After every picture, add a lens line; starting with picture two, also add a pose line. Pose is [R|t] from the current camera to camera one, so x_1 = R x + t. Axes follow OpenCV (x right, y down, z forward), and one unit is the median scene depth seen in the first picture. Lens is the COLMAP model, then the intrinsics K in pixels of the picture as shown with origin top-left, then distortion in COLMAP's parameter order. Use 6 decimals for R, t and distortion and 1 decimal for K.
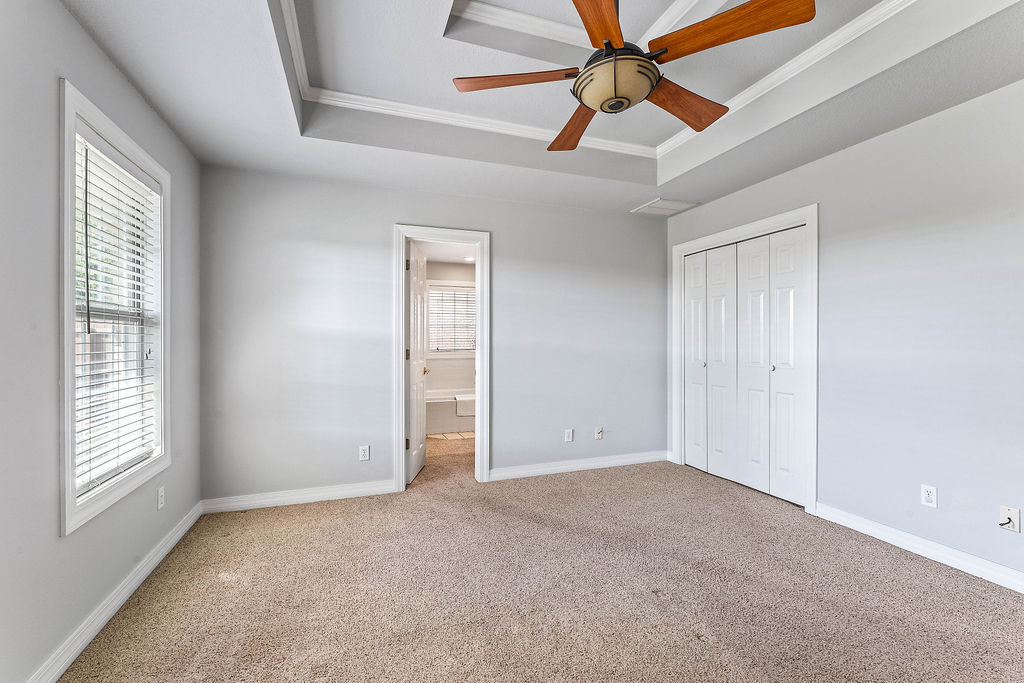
lens RADIAL K [[427.5, 0, 512.7], [0, 427.5, 344.8], [0, 0, 1]] dist [0.004696, 0.000201]
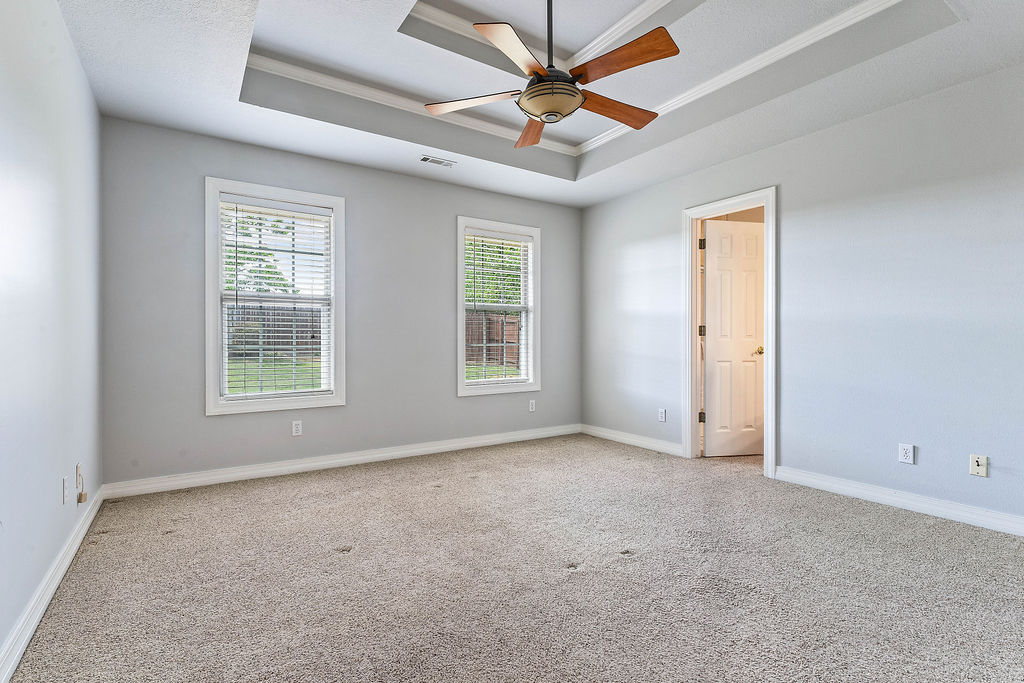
lens RADIAL K [[474.9, 0, 510.4], [0, 474.9, 343.5], [0, 0, 1]] dist [-0.007322, -0.000131]
pose [[0.250342, 0.005444, -0.968142, 0.749471], [-0.014524, 0.999893, 0.001867, 0.058633], [0.968048, 0.013594, 0.250395, 0.263958]]
